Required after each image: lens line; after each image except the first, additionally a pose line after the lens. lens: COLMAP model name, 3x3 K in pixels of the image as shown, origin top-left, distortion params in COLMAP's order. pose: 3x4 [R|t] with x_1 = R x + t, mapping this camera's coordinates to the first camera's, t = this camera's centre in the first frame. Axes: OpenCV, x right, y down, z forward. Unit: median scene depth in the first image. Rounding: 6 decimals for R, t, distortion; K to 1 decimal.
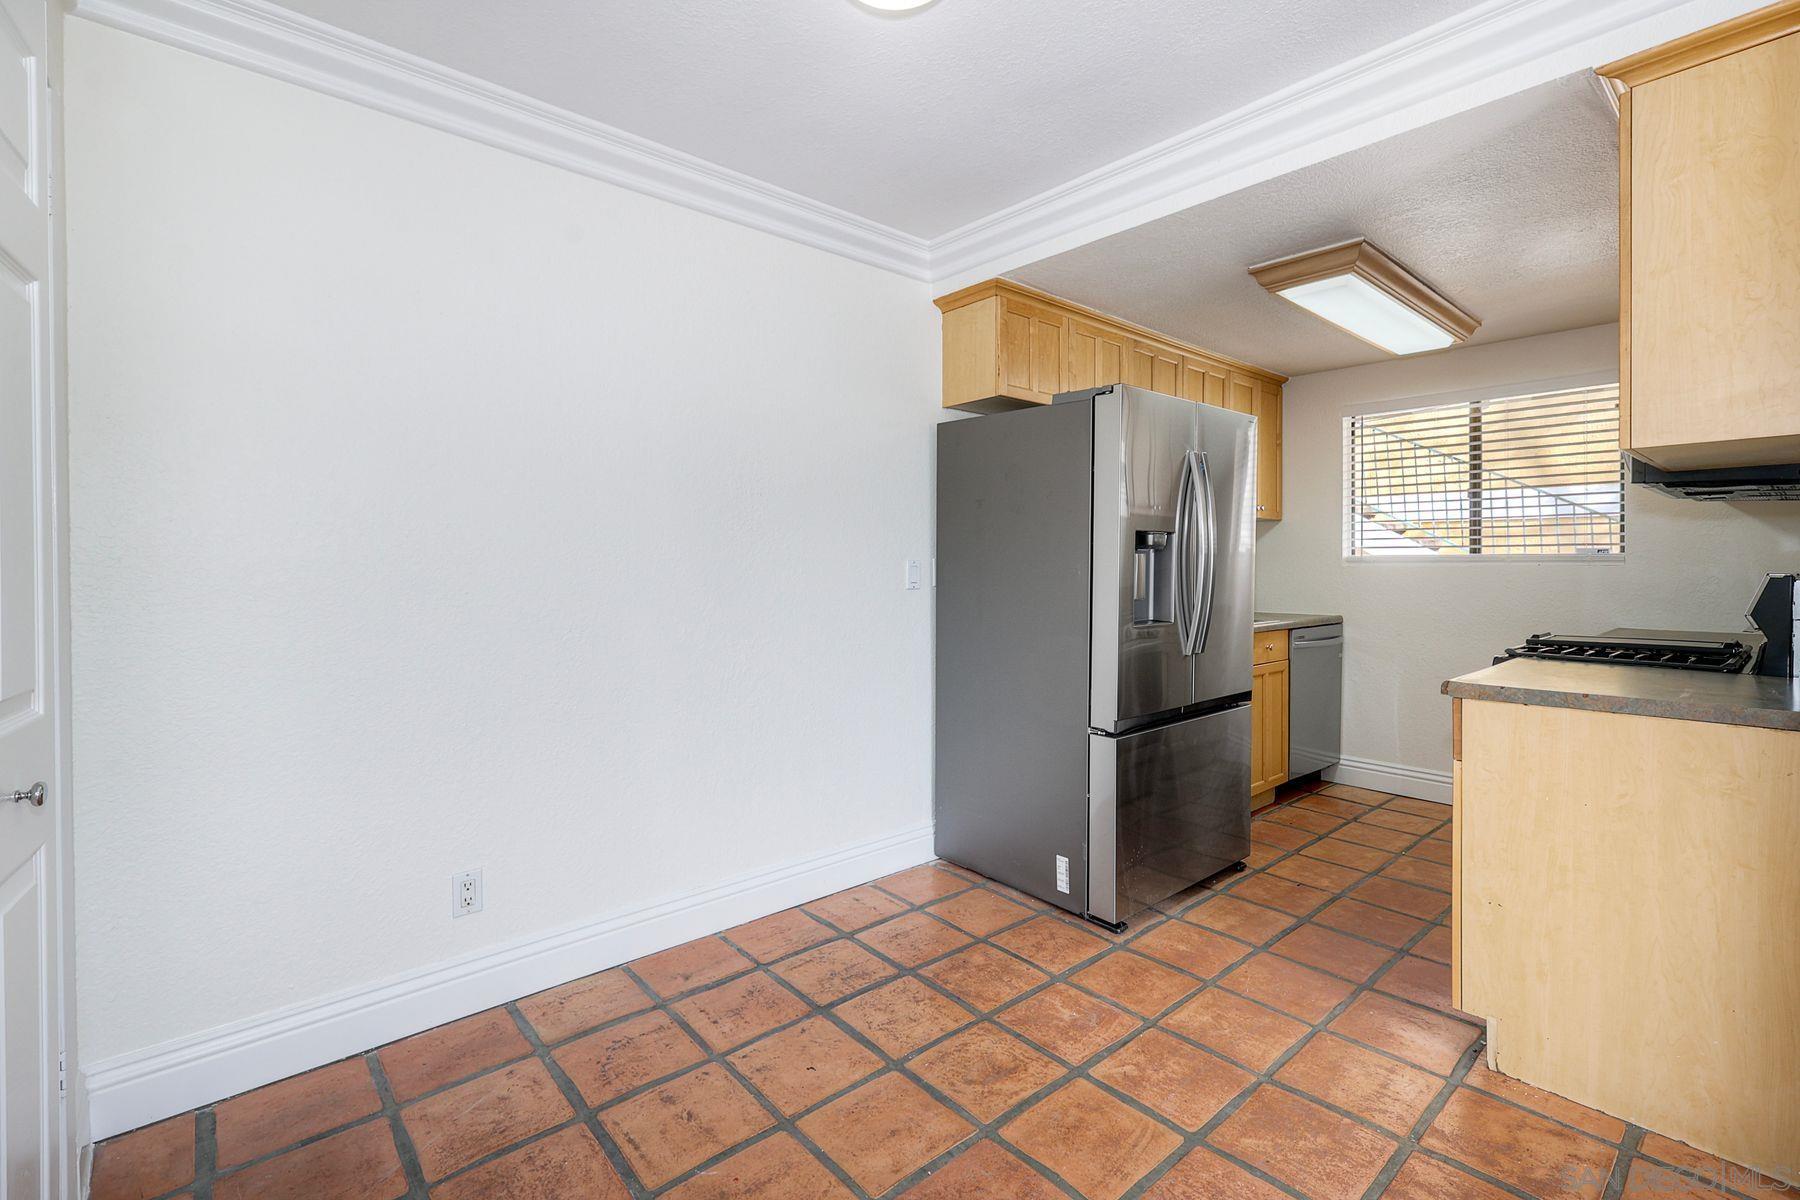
lens RADIAL K [[819.0, 0, 933.2], [0, 819.0, 570.4], [0, 0, 1]] dist [0.007378, -0.000070]
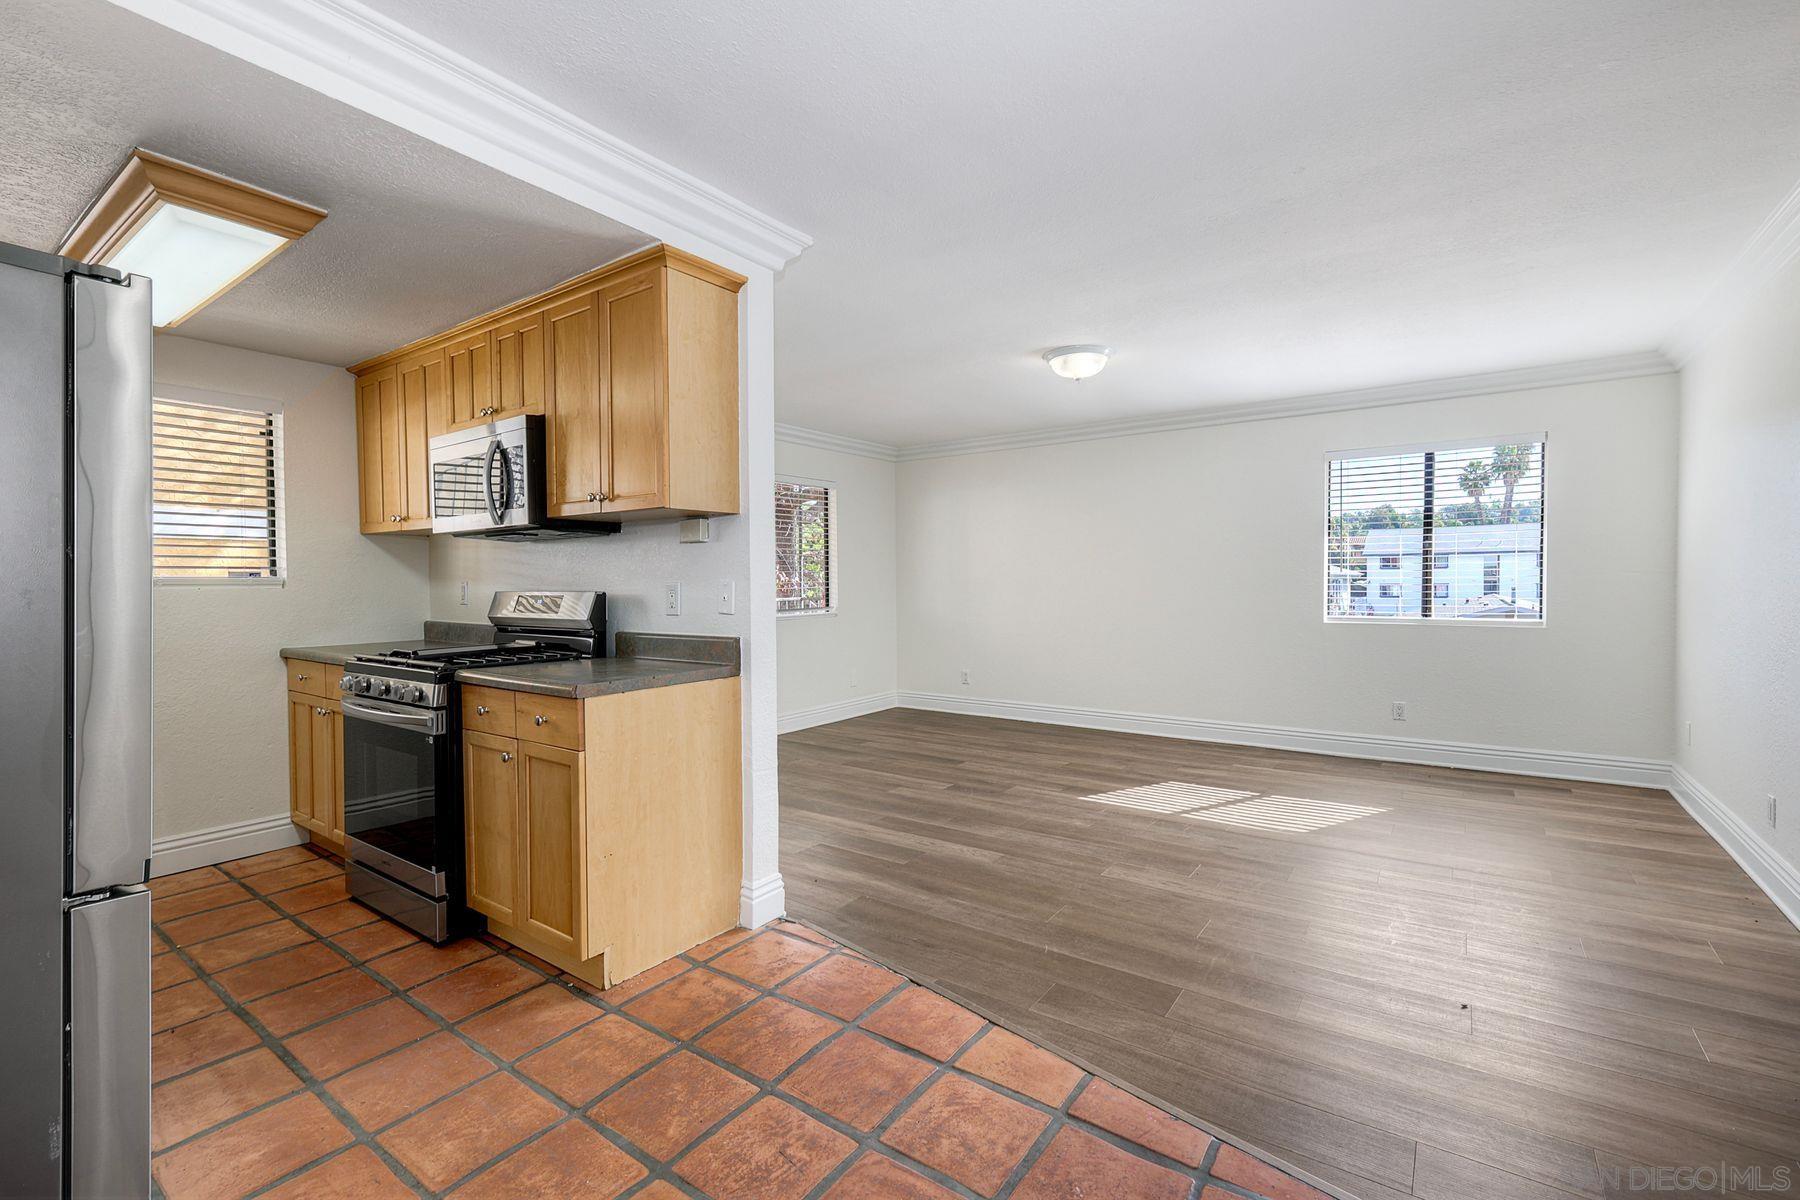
lens RADIAL K [[787.0, 0, 908.7], [0, 787.0, 594.2], [0, 0, 1]] dist [0.003494, 0.000293]
pose [[-0.208218, -0.014098, 0.977981, -0.416560], [0.015873, 0.999716, 0.017791, -0.005570], [-0.977954, 0.019228, -0.207935, 0.567677]]
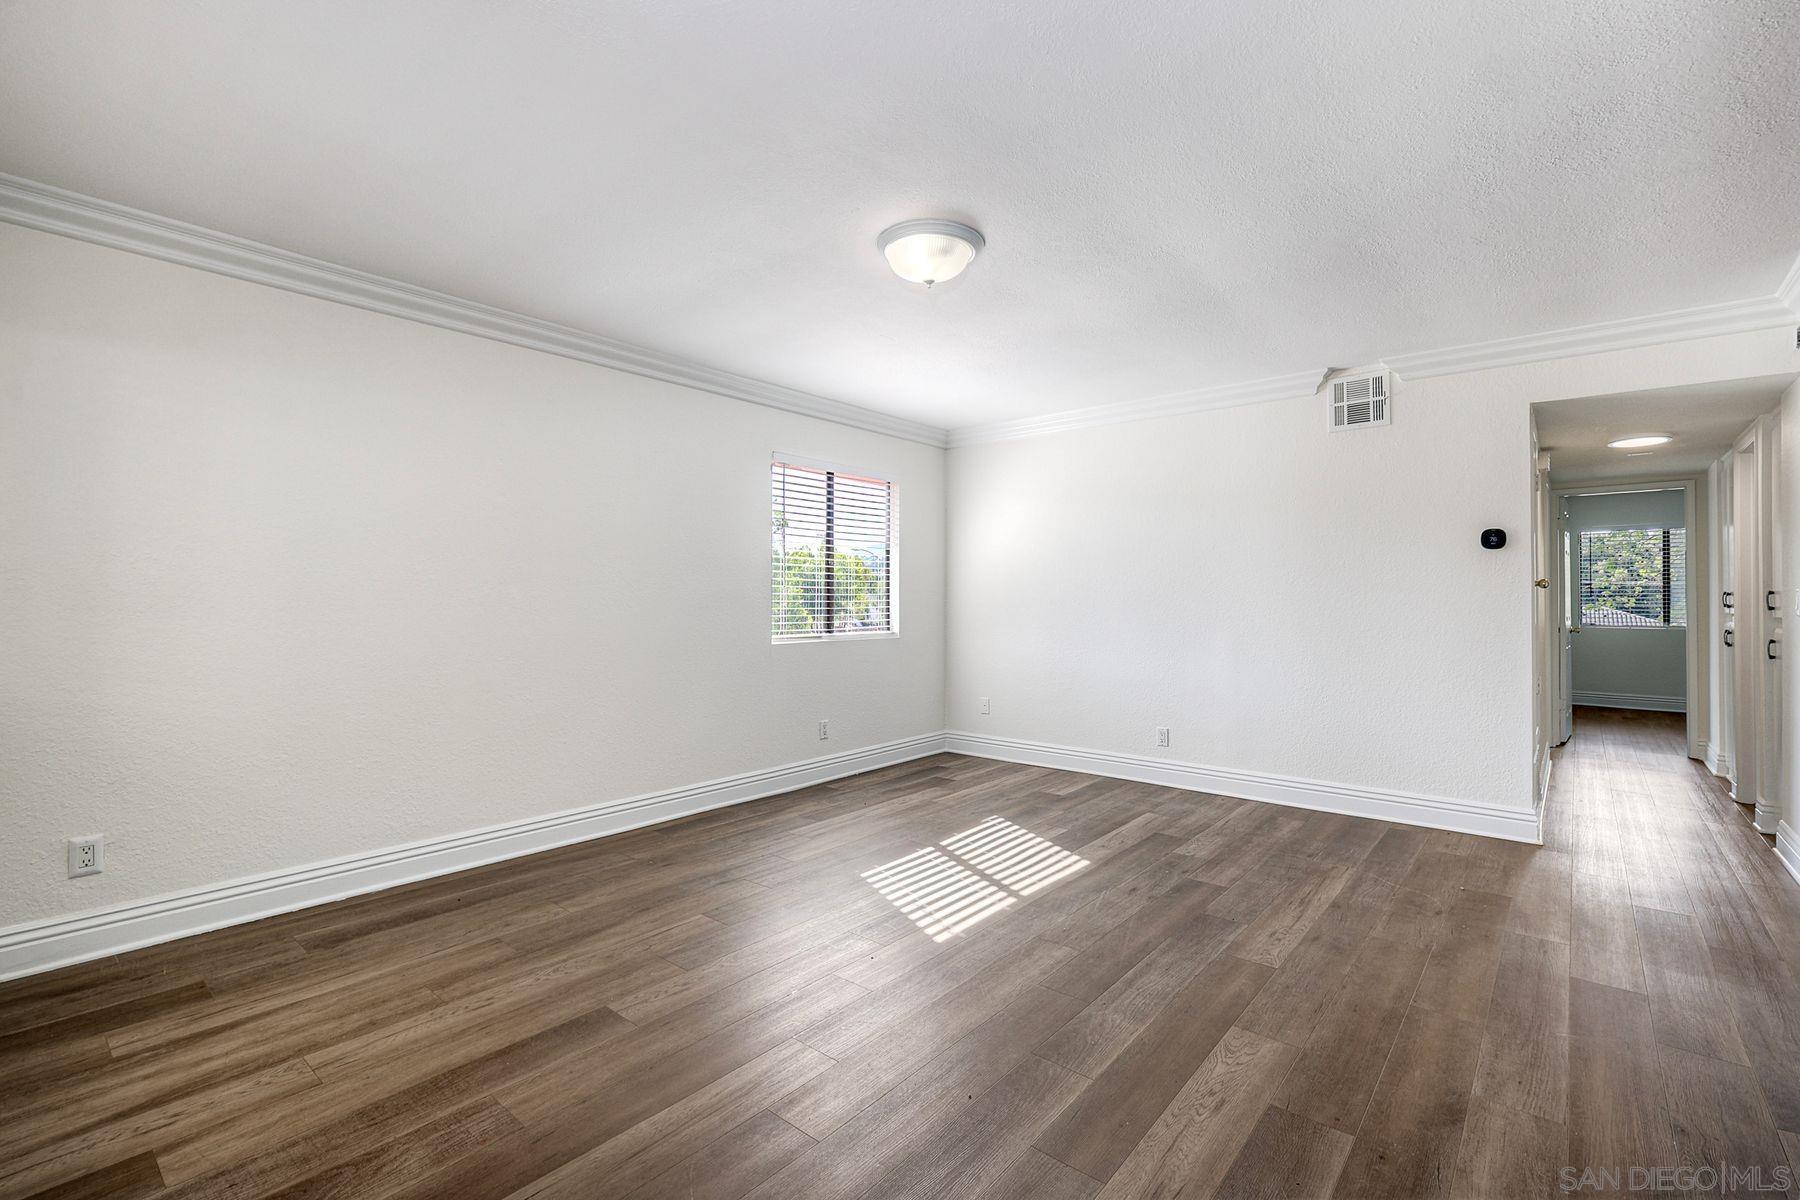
lens RADIAL K [[799.3, 0, 910.9], [0, 799.3, 591.5], [0, 0, 1]] dist [0.009091, 0.000492]
pose [[-0.990887, -0.004301, -0.134629, 1.238138], [-0.004402, 0.999990, 0.000453, -0.002978], [0.134626, 0.001042, -0.990896, 0.930099]]
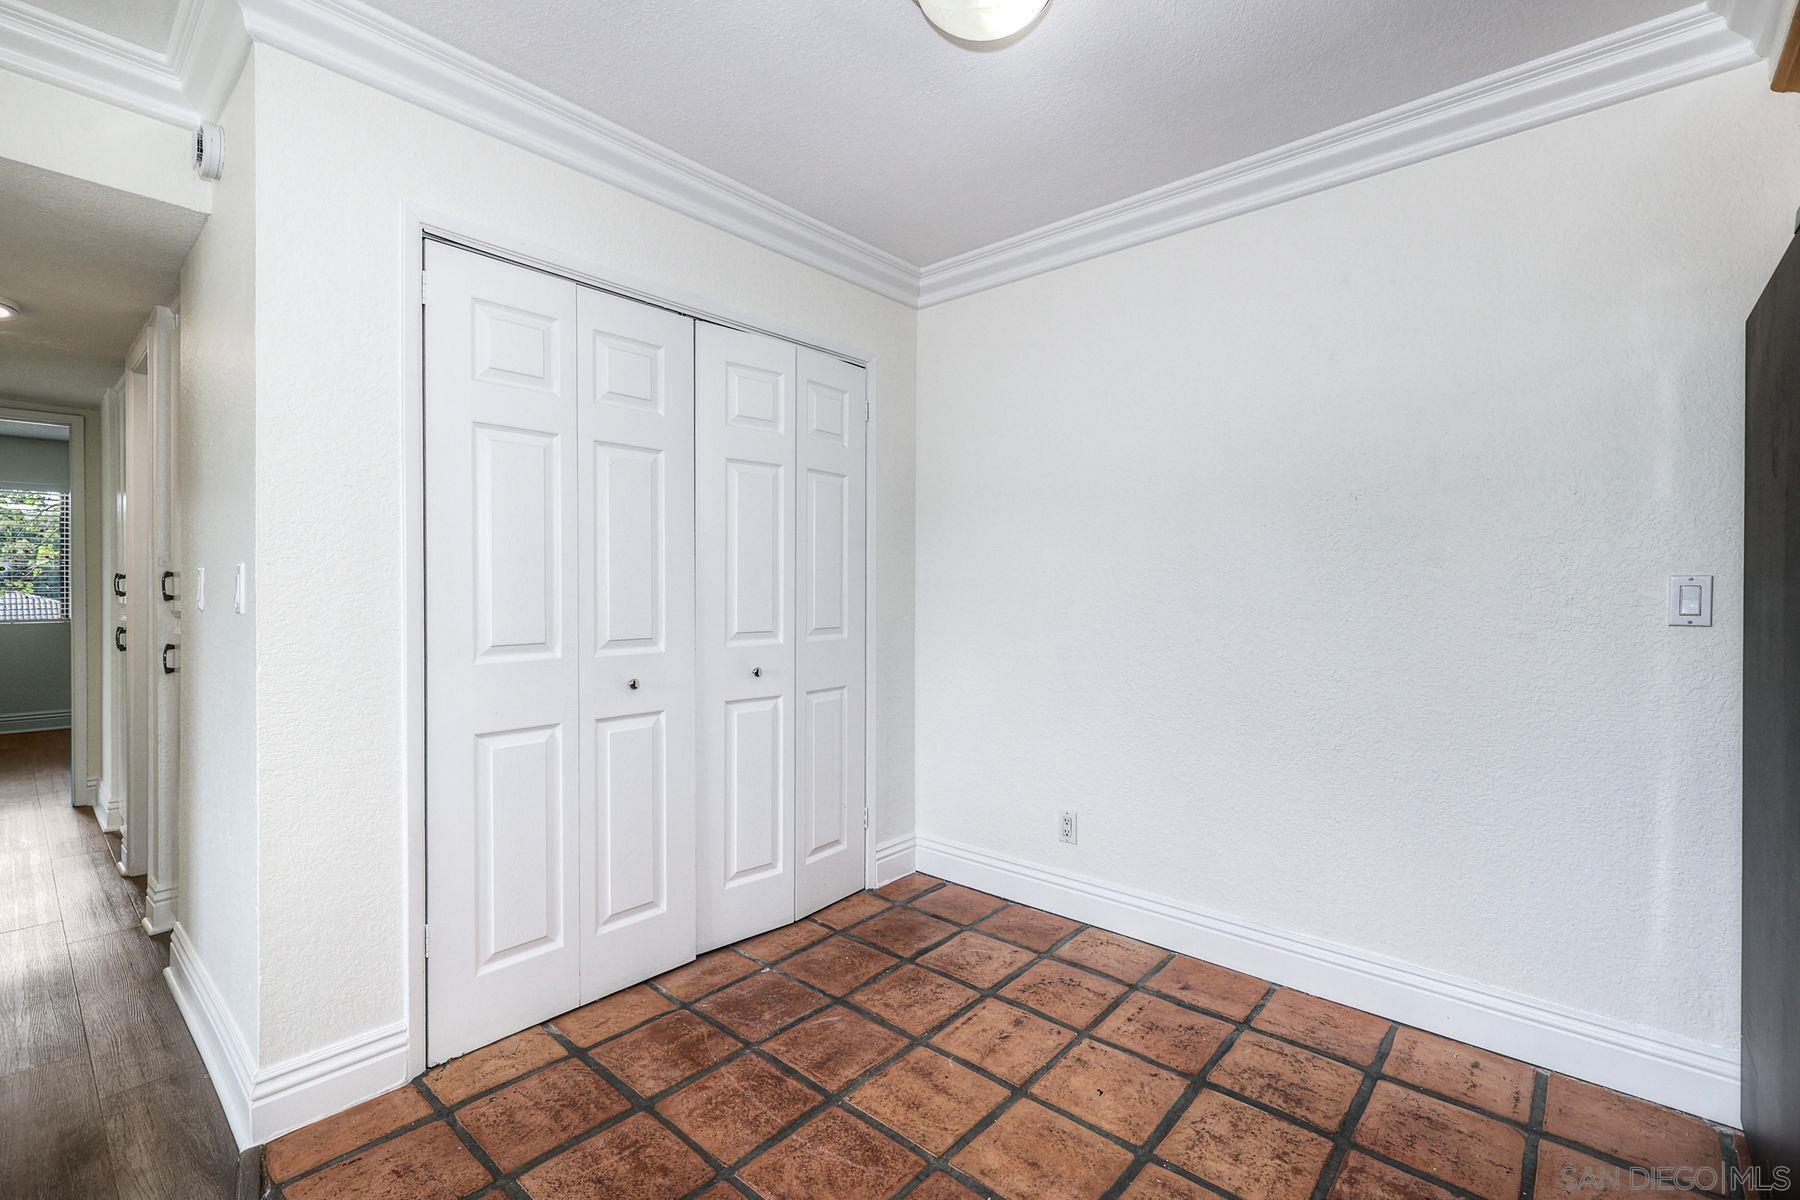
lens RADIAL K [[786.7, 0, 904.3], [0, 786.7, 590.1], [0, 0, 1]] dist [0.001783, 0.000459]
pose [[0.112340, 0.007301, -0.993643, 0.547102], [-0.008705, 0.999942, 0.006363, -0.001612], [0.993632, 0.007934, 0.112398, 0.468859]]
